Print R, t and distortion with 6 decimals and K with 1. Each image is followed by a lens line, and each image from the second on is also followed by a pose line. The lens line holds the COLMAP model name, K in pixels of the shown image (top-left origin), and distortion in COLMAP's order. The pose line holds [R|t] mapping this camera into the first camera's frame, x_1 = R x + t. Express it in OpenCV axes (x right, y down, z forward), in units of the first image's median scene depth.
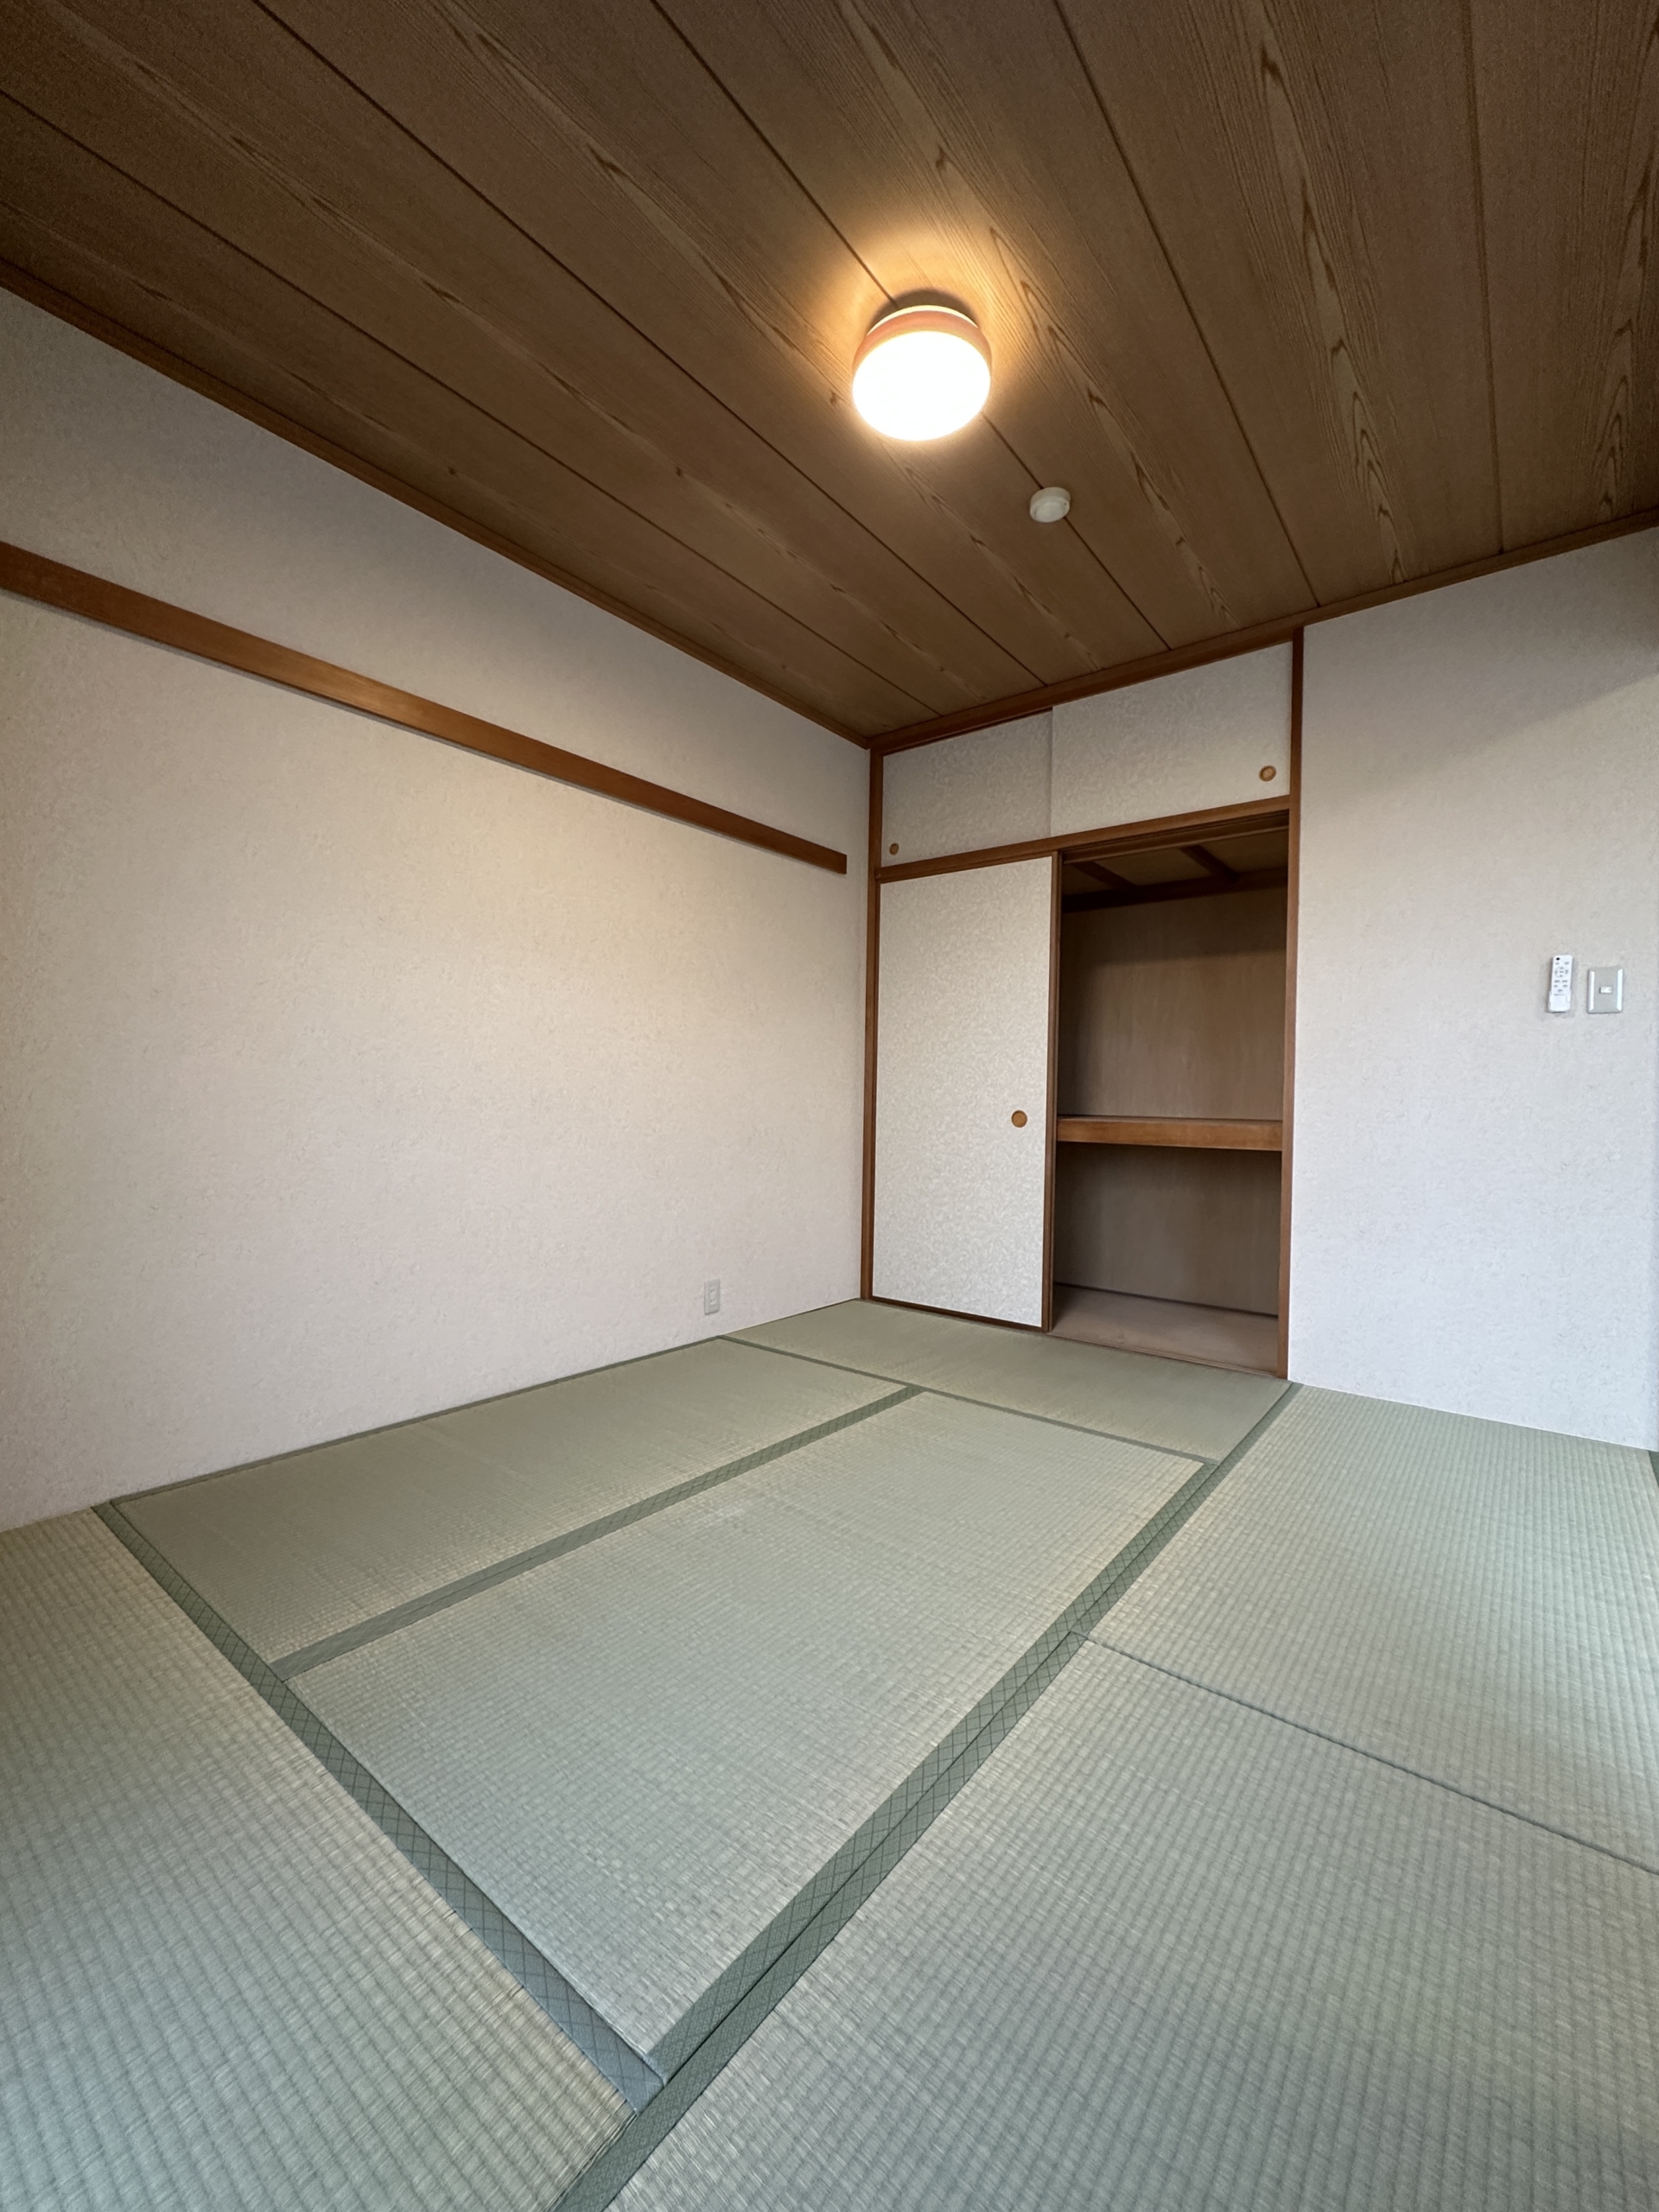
lens RADIAL K [[893.4, 0, 830.2], [0, 893.4, 1104.9], [0, 0, 1]] dist [-0.001400, 0.000264]
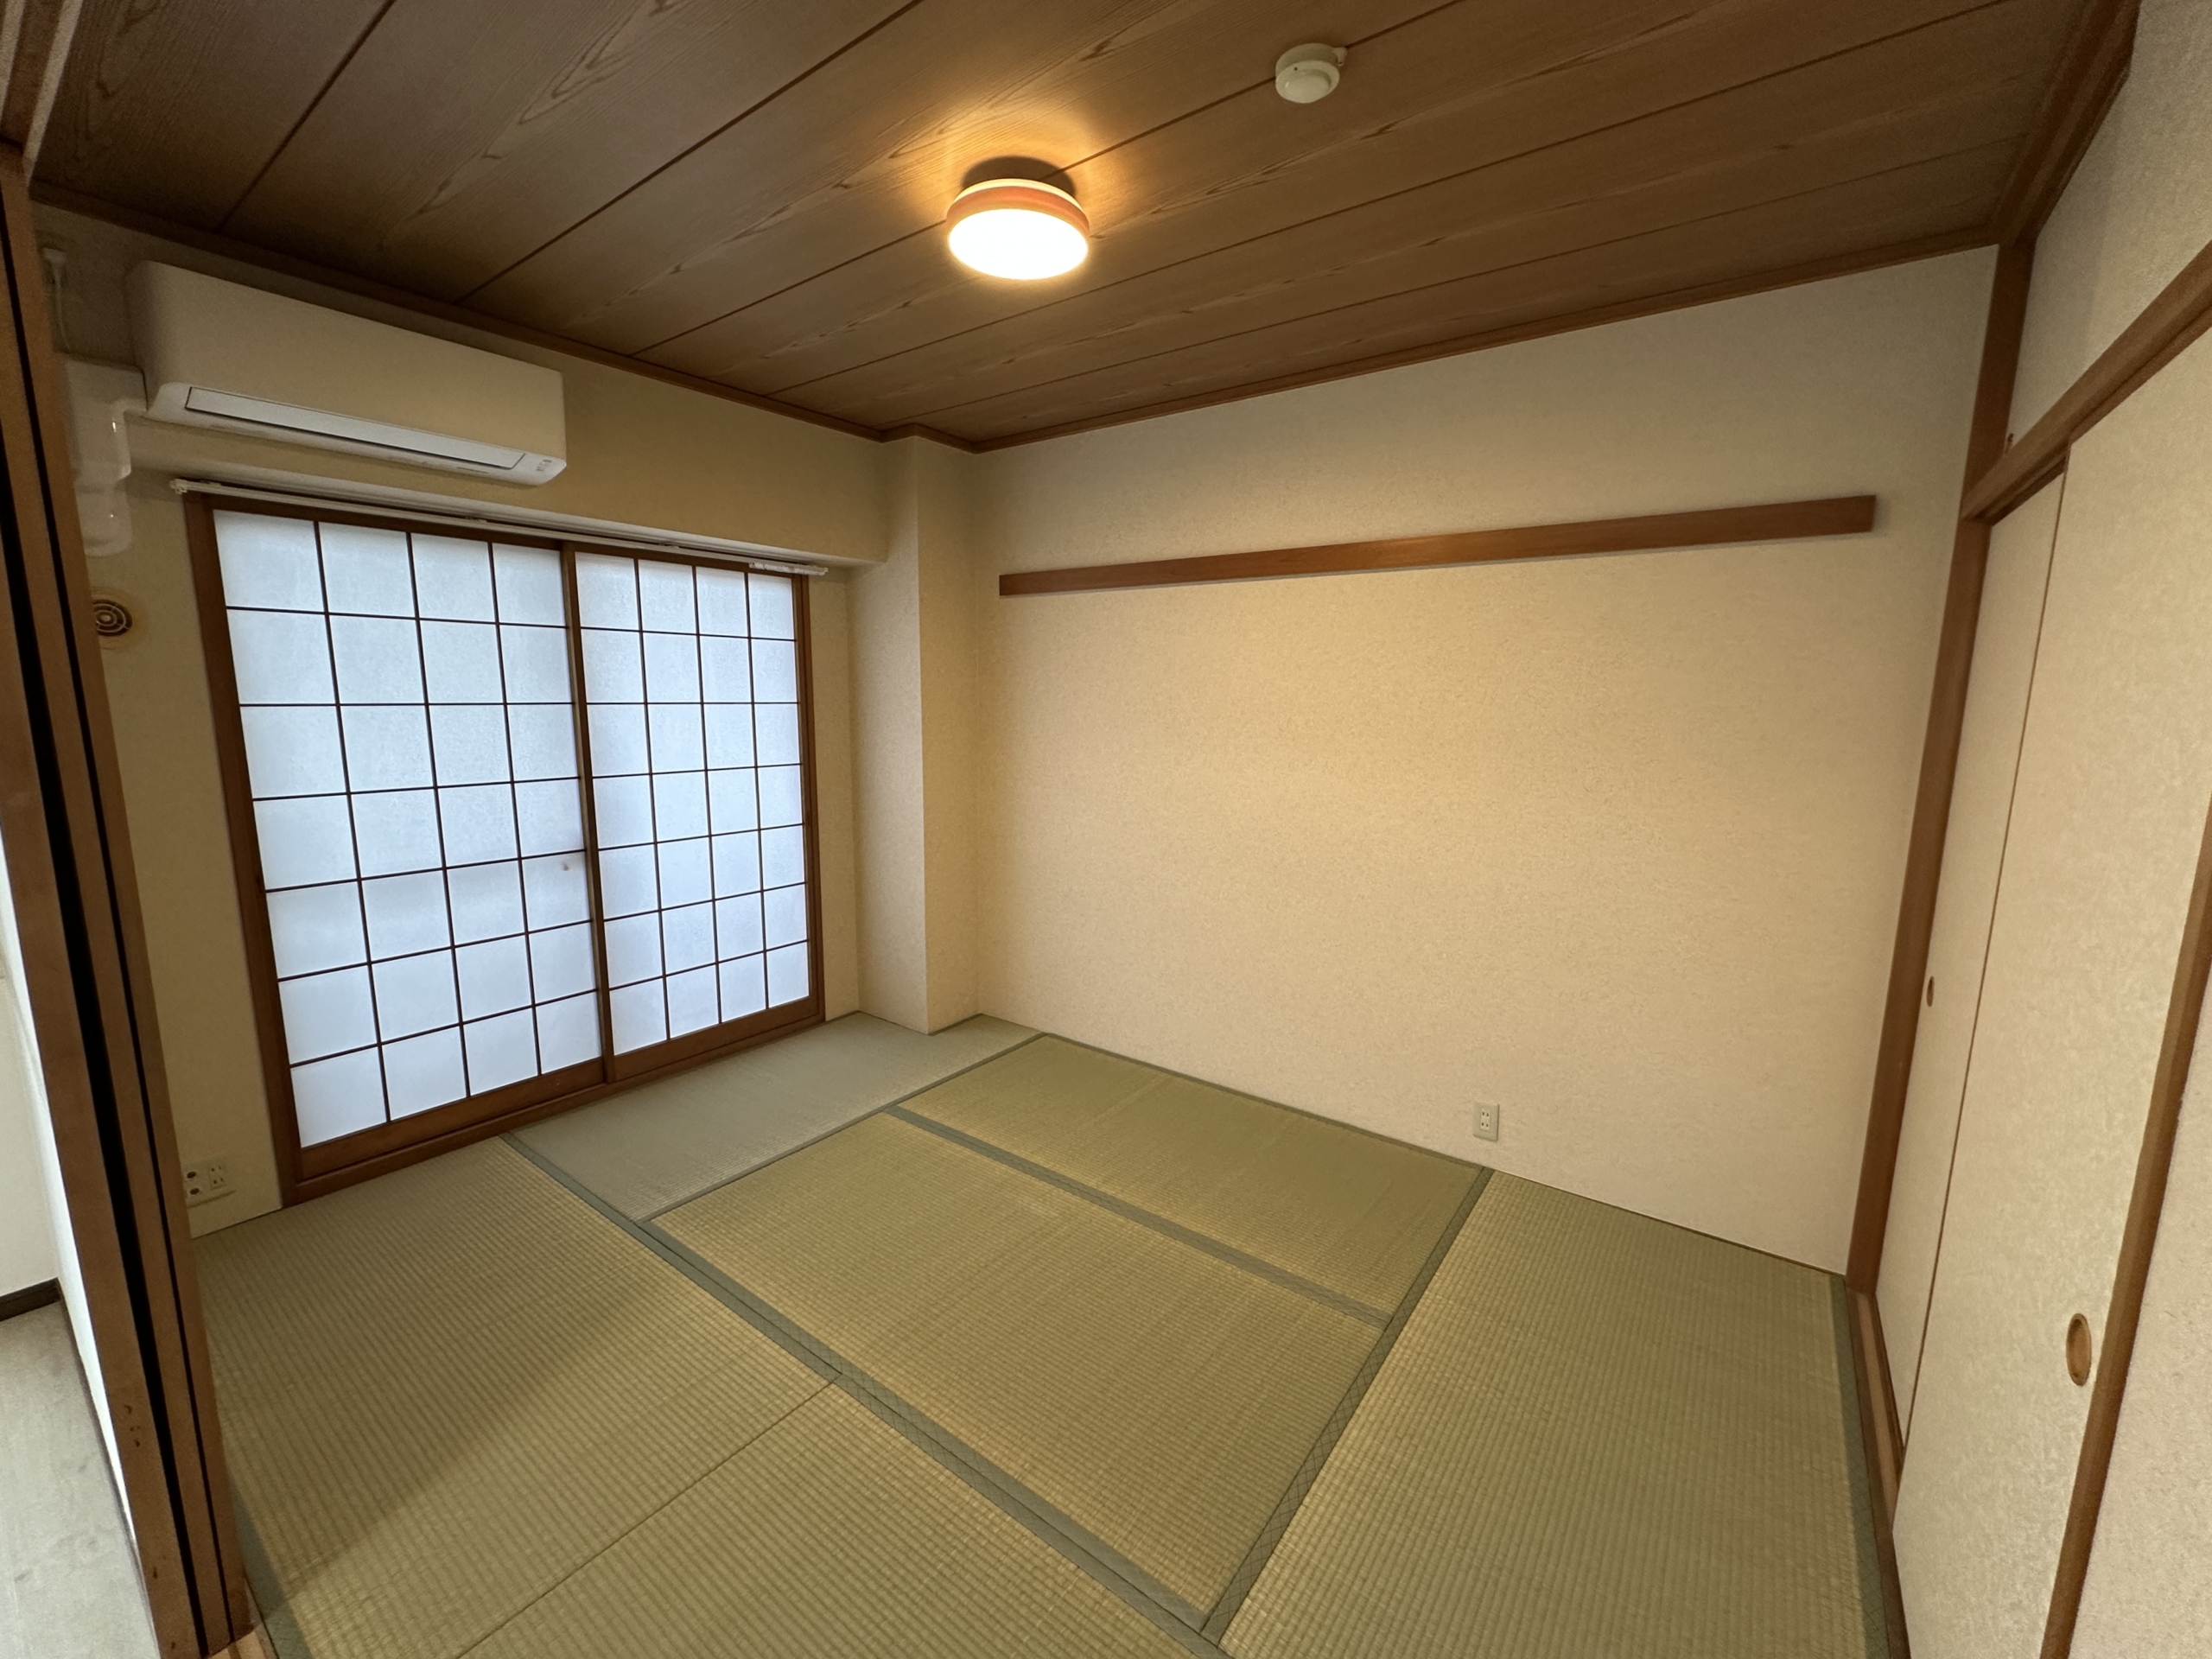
lens RADIAL K [[893.4, 0, 1098.1], [0, 893.4, 830.0], [0, 0, 1]] dist [-0.001400, 0.000264]
pose [[0.029502, 0.135465, -0.990343, 0.761676], [-0.017540, 0.990692, 0.134990, -0.193012], [0.999411, 0.013389, 0.031603, 0.693797]]
